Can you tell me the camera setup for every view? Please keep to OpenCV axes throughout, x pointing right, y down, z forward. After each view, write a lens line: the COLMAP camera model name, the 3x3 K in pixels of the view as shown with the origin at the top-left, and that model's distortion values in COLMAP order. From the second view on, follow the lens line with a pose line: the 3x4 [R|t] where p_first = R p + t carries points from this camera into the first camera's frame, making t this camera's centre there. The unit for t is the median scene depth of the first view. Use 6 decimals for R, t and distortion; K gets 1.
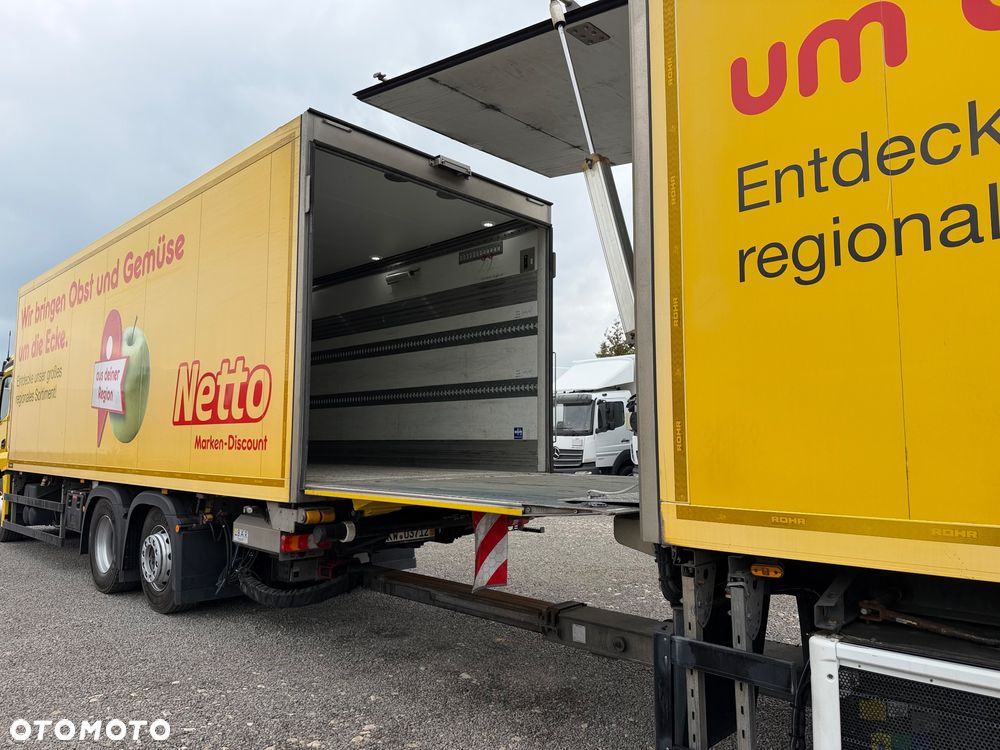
lens RADIAL K [[692.6, 0, 515.5], [0, 692.6, 379.0], [0, 0, 1]] dist [0.069346, -0.081358]
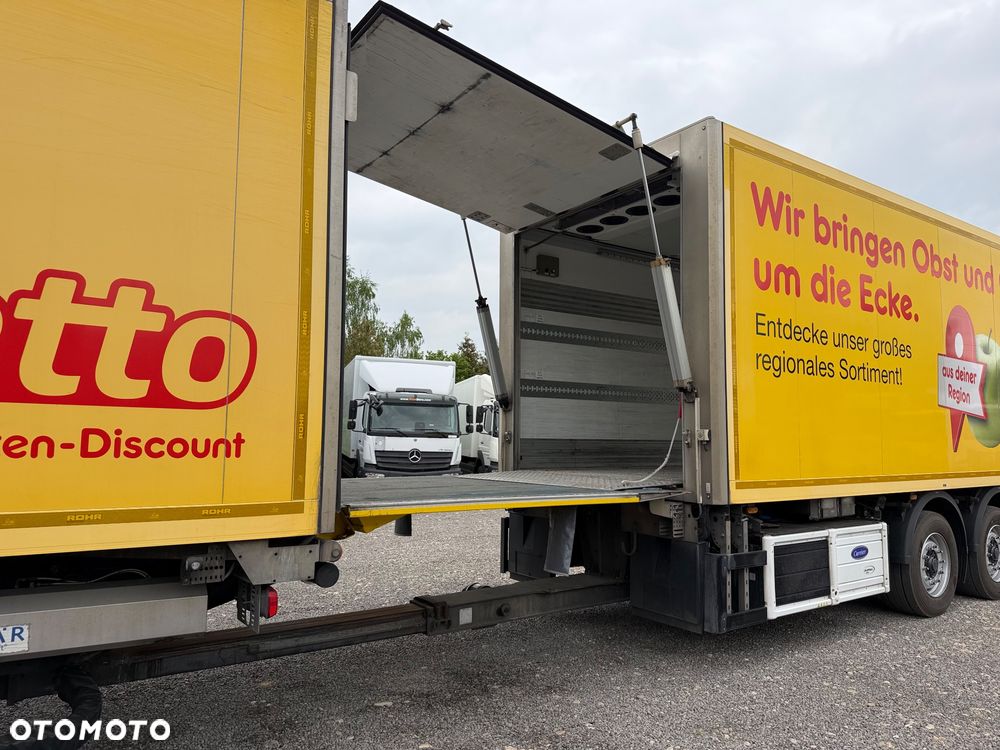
lens RADIAL K [[685.3, 0, 493.2], [0, 685.3, 379.5], [0, 0, 1]] dist [0.030628, -0.012427]
pose [[0.208743, 0.097265, 0.973122, -0.889038], [-0.094709, 0.992375, -0.078874, 0.060792], [-0.973374, -0.075699, 0.216363, 0.655521]]
